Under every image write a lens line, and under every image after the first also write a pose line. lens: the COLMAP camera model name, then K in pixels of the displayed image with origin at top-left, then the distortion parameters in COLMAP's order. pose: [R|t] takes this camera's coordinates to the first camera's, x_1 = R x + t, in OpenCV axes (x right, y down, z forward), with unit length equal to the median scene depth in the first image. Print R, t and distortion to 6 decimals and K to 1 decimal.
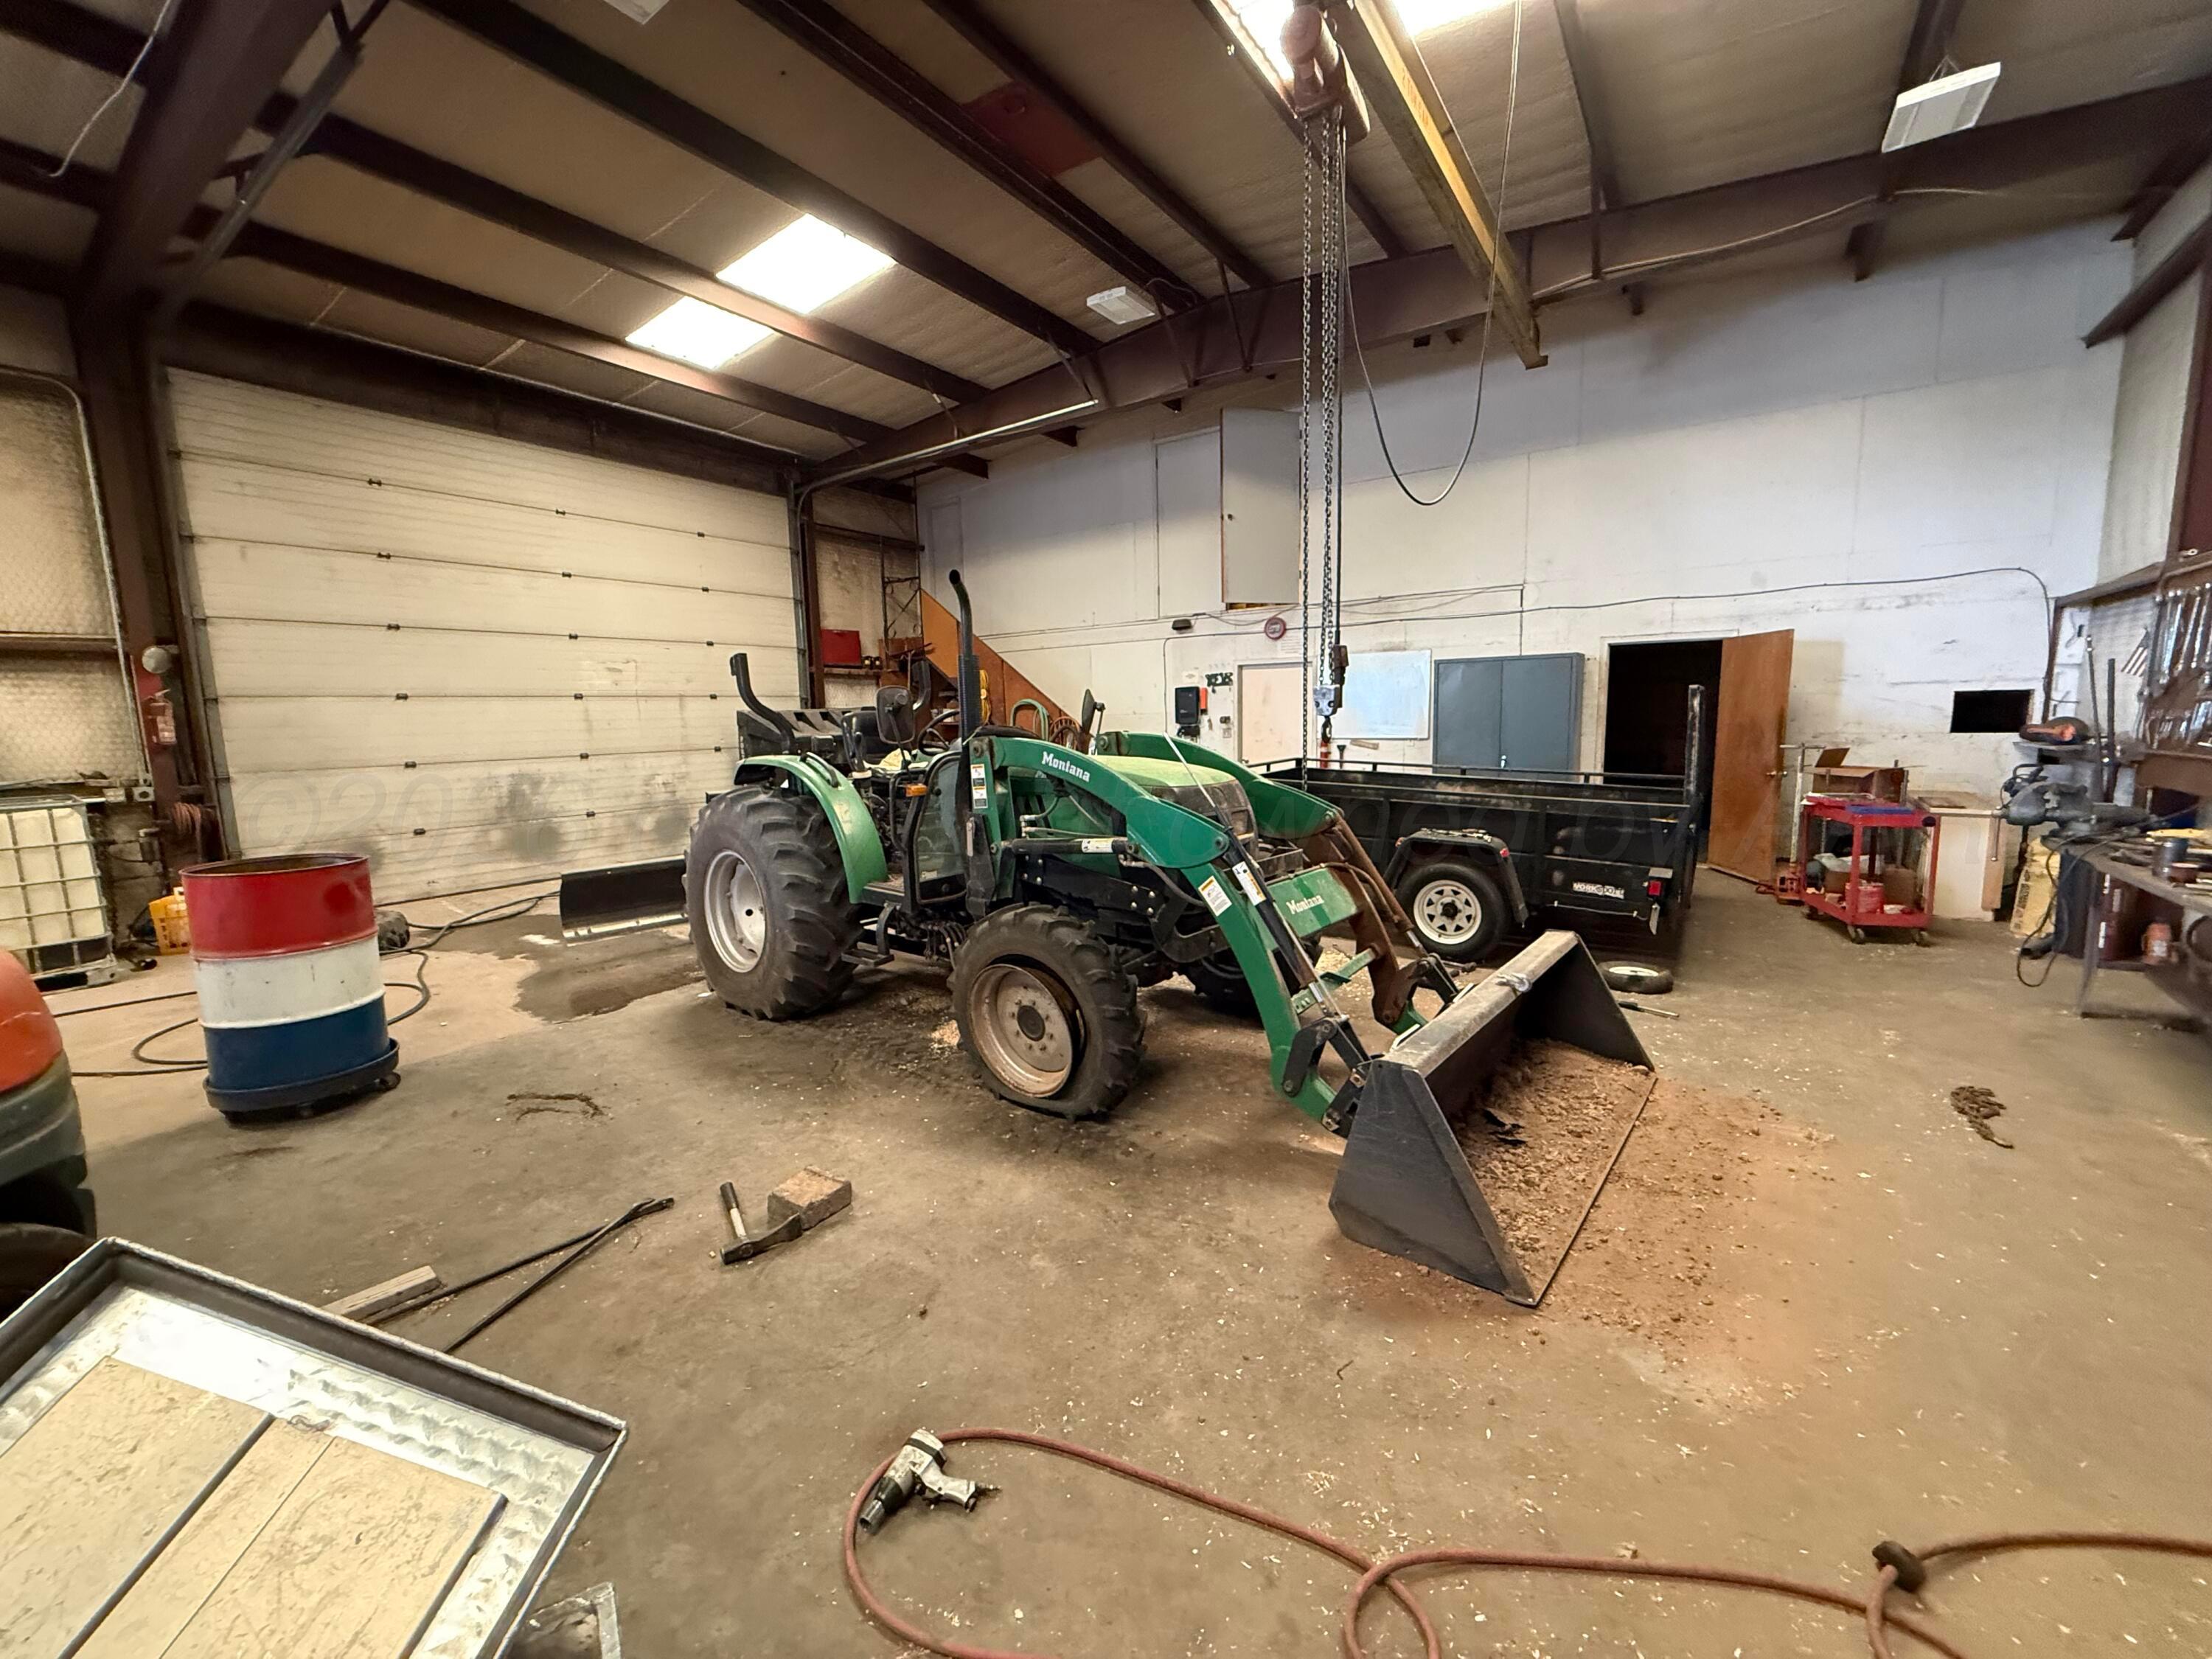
lens RADIAL K [[890.7, 0, 1106.4], [0, 890.7, 826.4], [0, 0, 1]] dist [-0.001916, 0.000545]
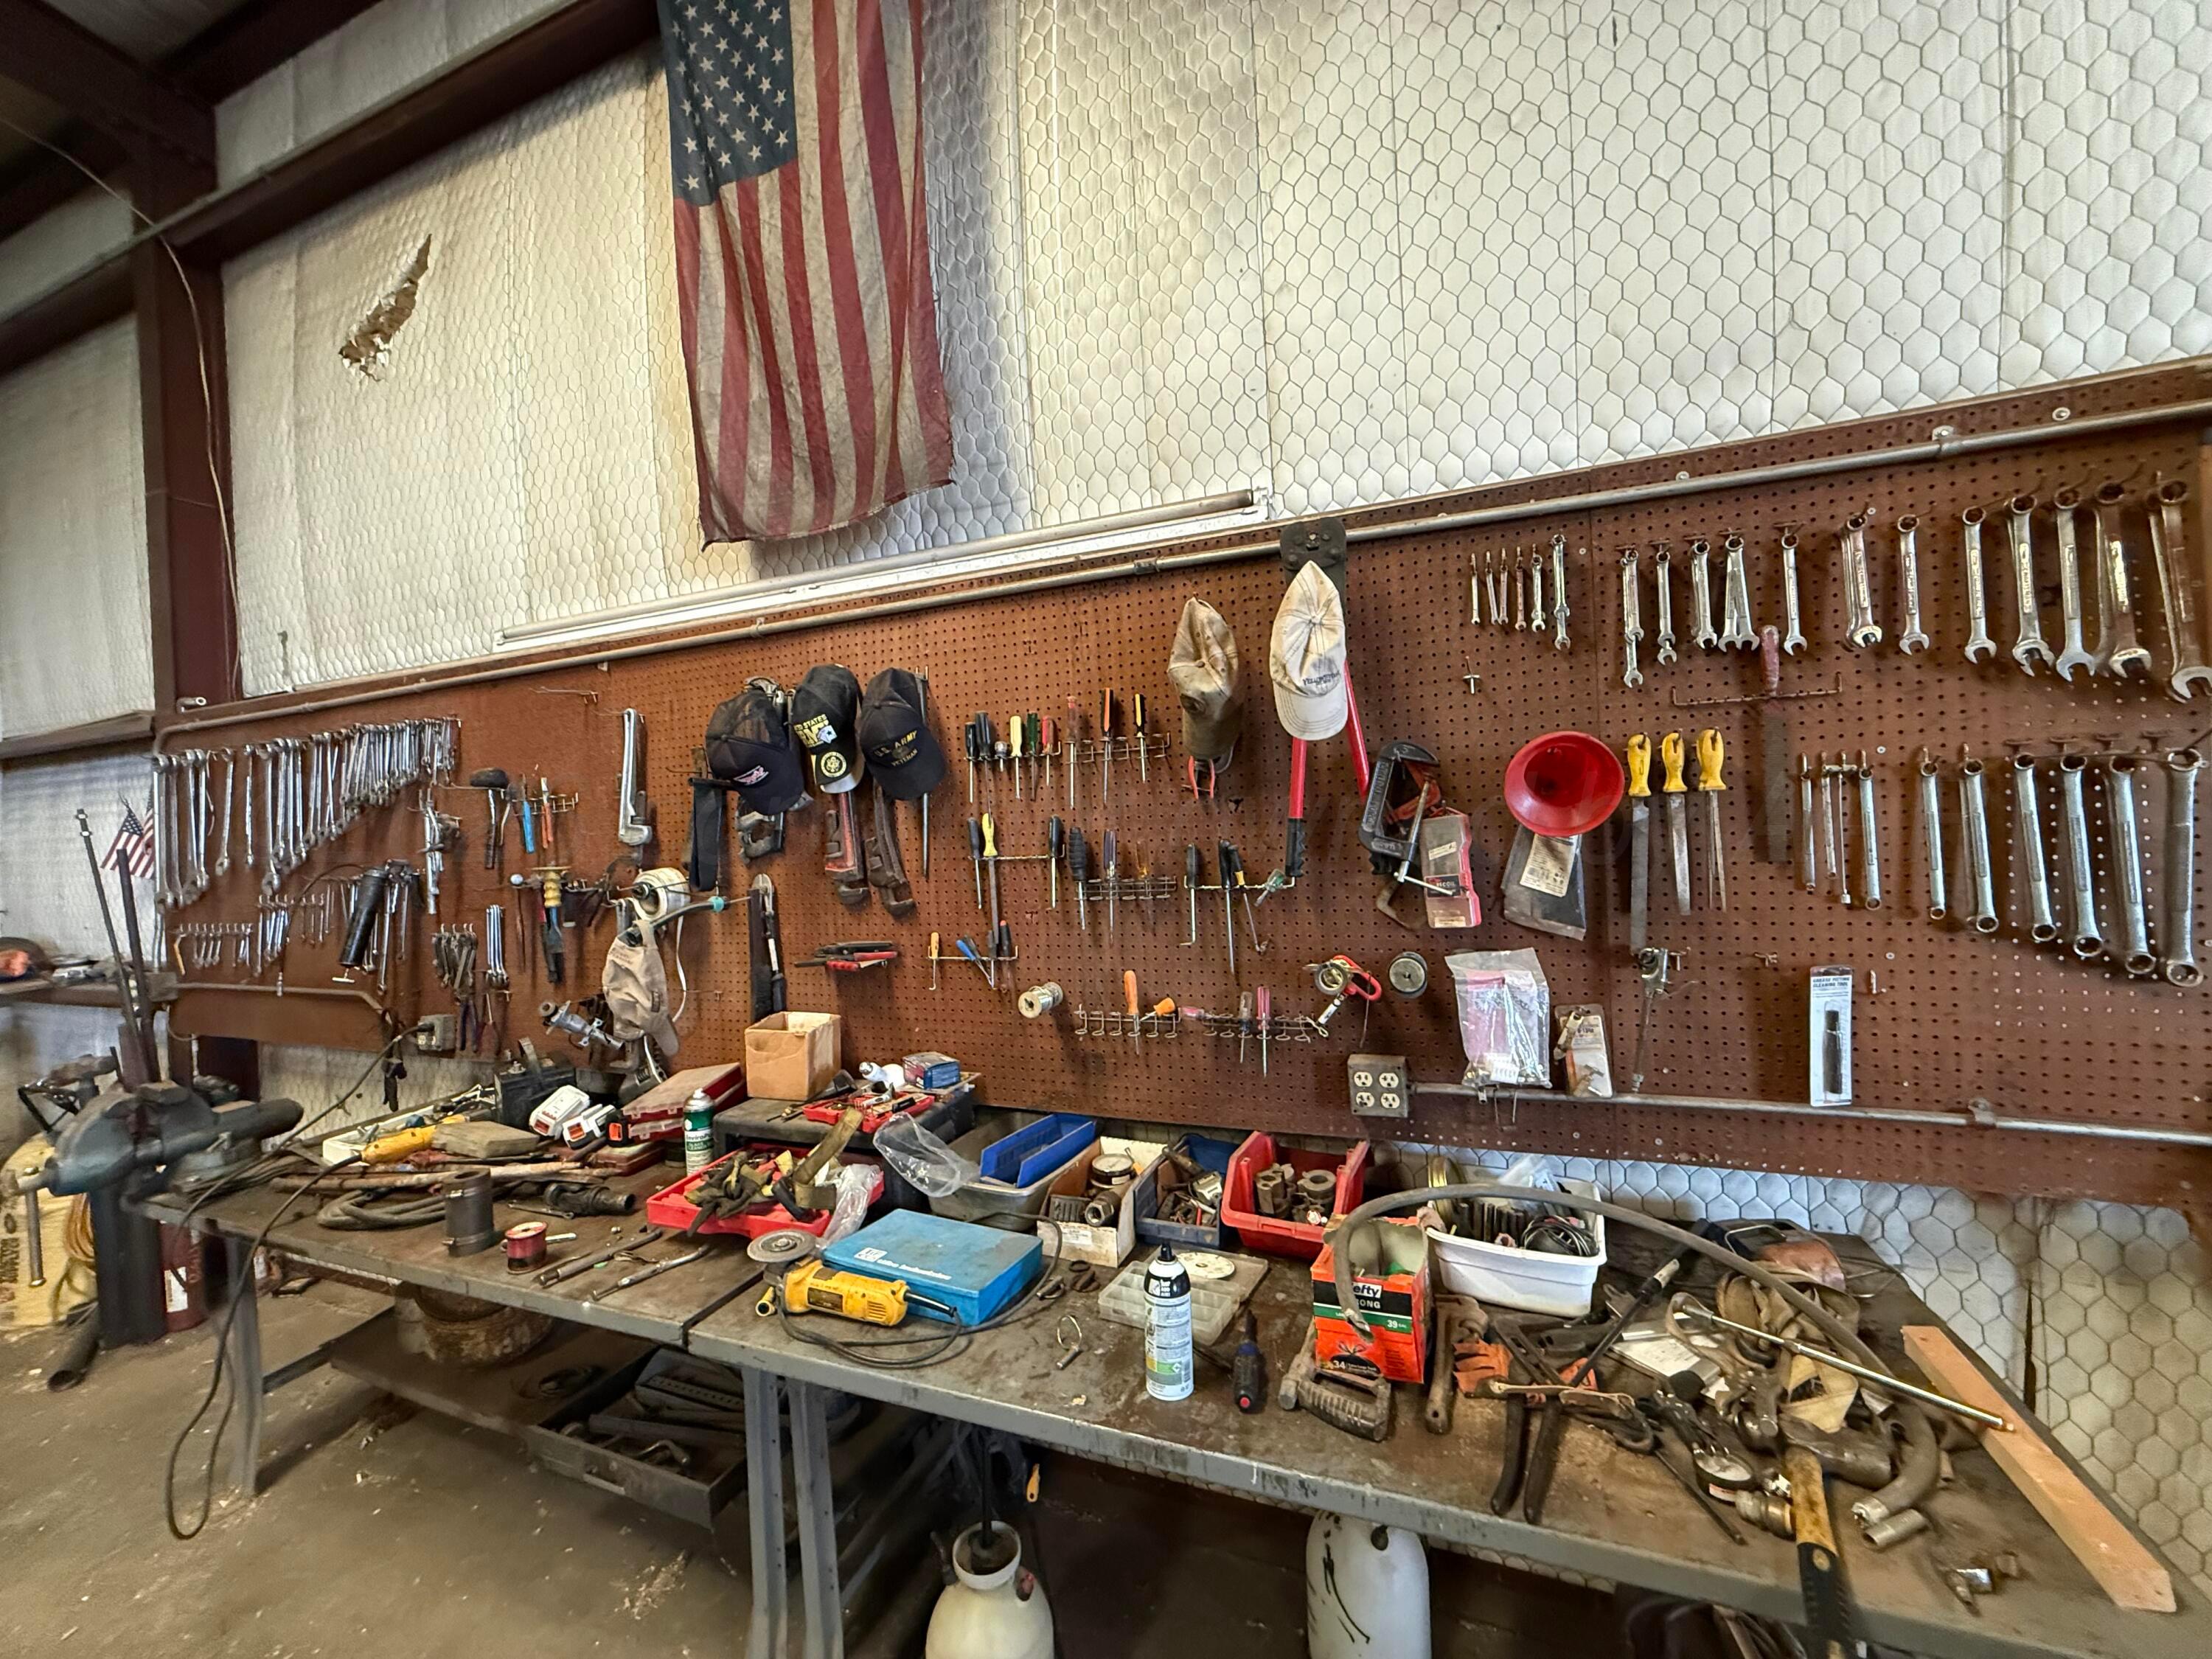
lens RADIAL K [[890.7, 0, 1105.1], [0, 890.7, 831.7], [0, 0, 1]] dist [-0.001916, 0.000545]
pose [[-0.204613, 0.021746, 0.978601, 0.292329], [0.173795, 0.984676, 0.014458, -0.069329], [-0.963291, 0.173034, -0.205257, 0.355249]]
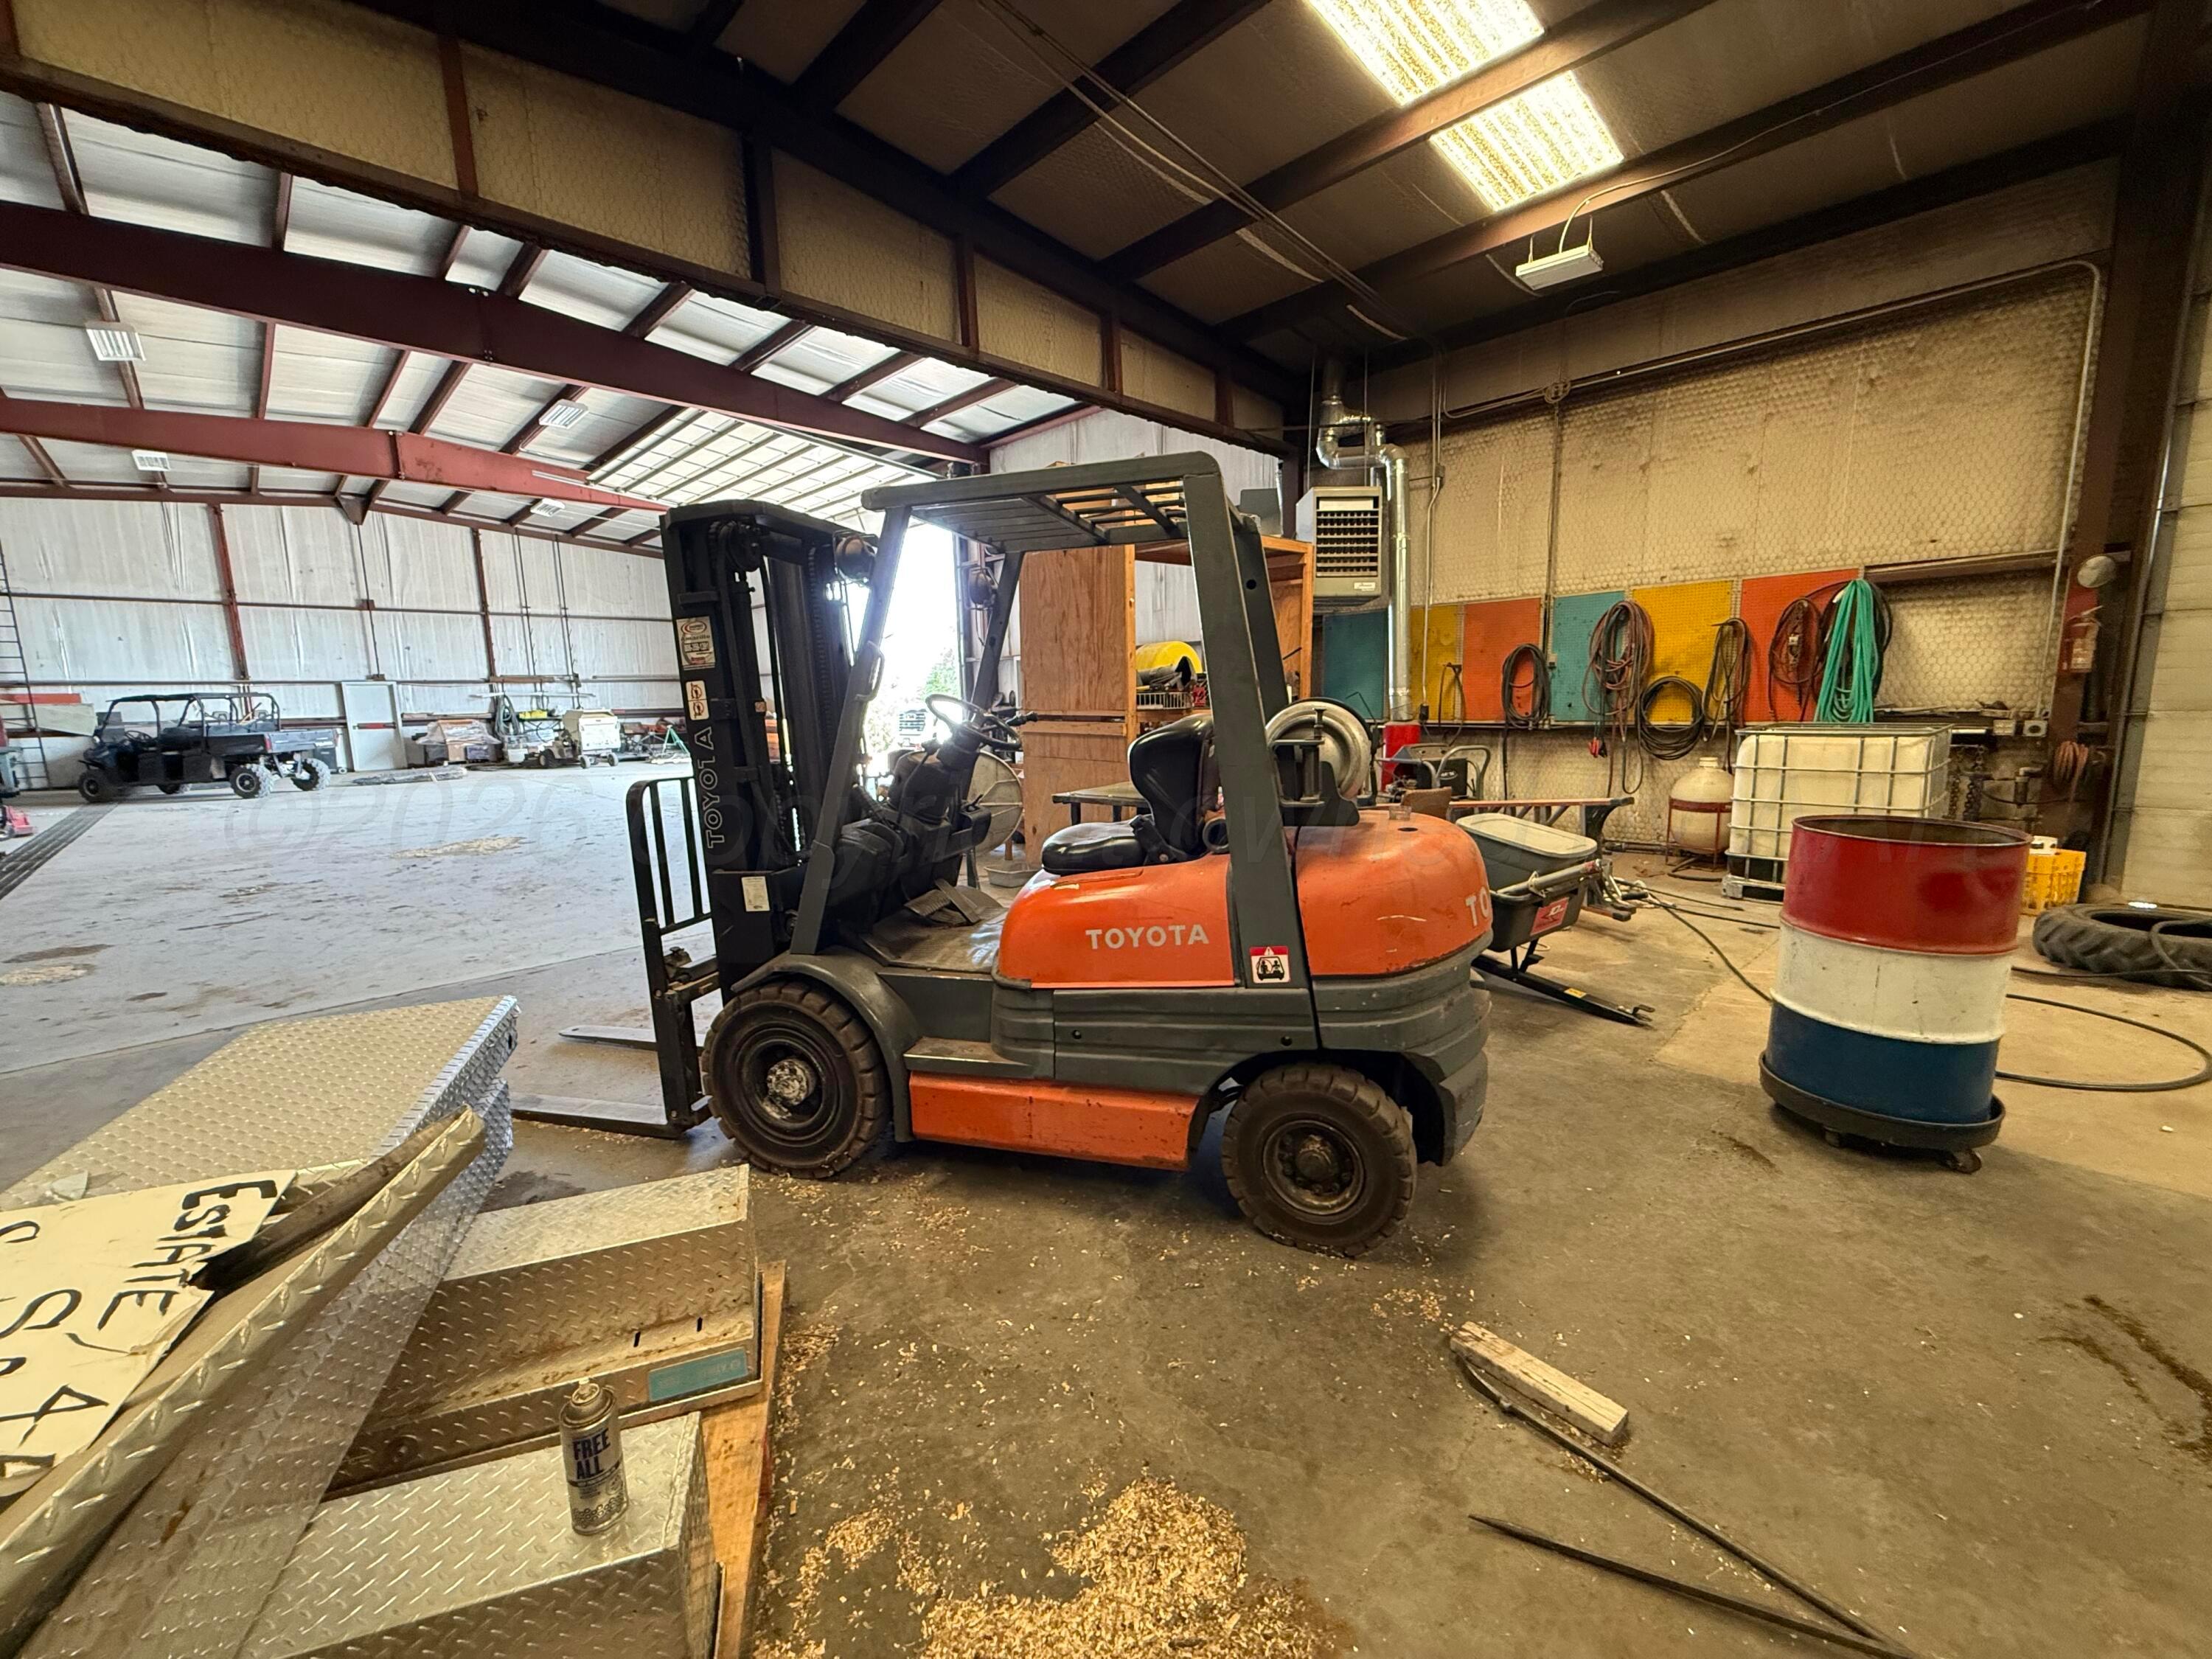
lens RADIAL K [[890.7, 0, 1108.3], [0, 890.7, 827.7], [0, 0, 1]] dist [-0.001916, 0.000545]
pose [[-0.188425, 0.175282, -0.966319, -0.028929], [-0.095189, 0.976051, 0.195609, -0.024417], [0.977464, 0.128840, -0.167228, 0.248475]]
